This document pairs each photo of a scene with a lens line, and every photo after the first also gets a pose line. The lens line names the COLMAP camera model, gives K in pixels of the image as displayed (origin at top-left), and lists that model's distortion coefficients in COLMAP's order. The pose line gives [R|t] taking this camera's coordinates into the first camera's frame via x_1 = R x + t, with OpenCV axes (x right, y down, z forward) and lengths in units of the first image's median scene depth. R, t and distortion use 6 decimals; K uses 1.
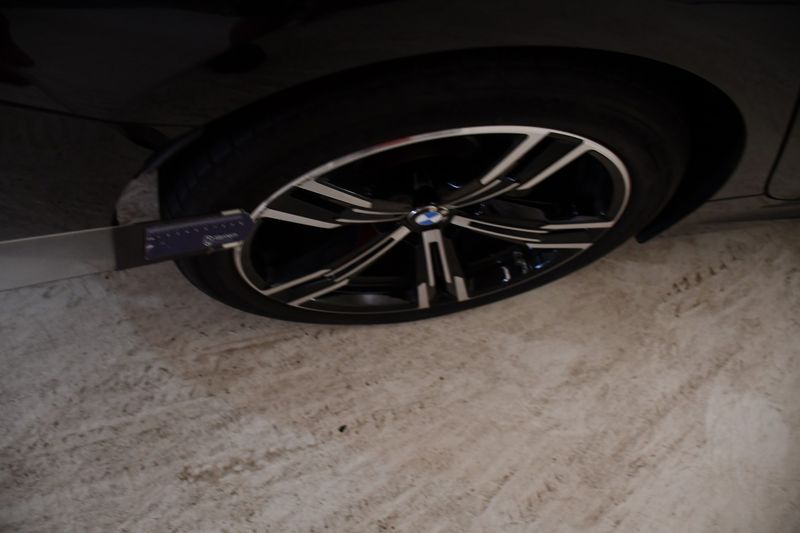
lens RADIAL K [[598.1, 0, 395.5], [0, 598.1, 271.1], [0, 0, 1]] dist [-0.156385, 0.072537]
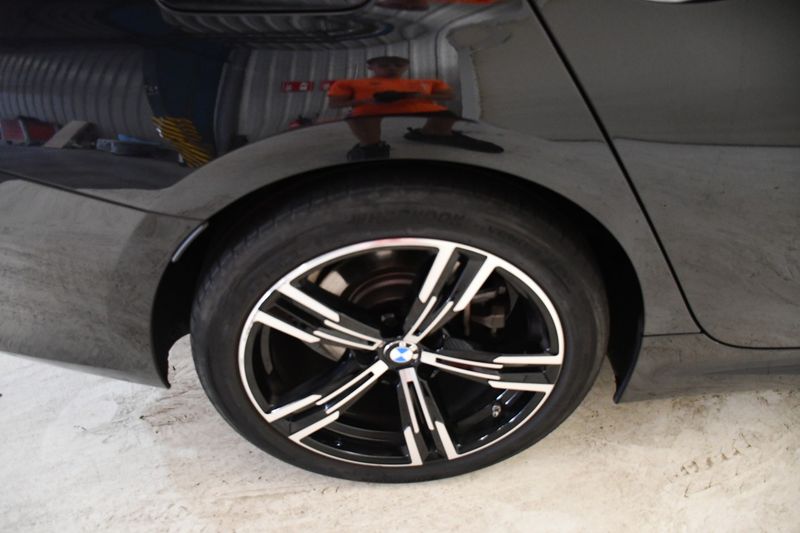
lens RADIAL K [[598.1, 0, 395.5], [0, 598.1, 271.1], [0, 0, 1]] dist [-0.156385, 0.072537]
pose [[0.985521, -0.020465, -0.168313, 0.192023], [-0.063324, 0.876431, -0.477345, 0.262396], [0.157283, 0.481092, 0.862446, -0.103701]]
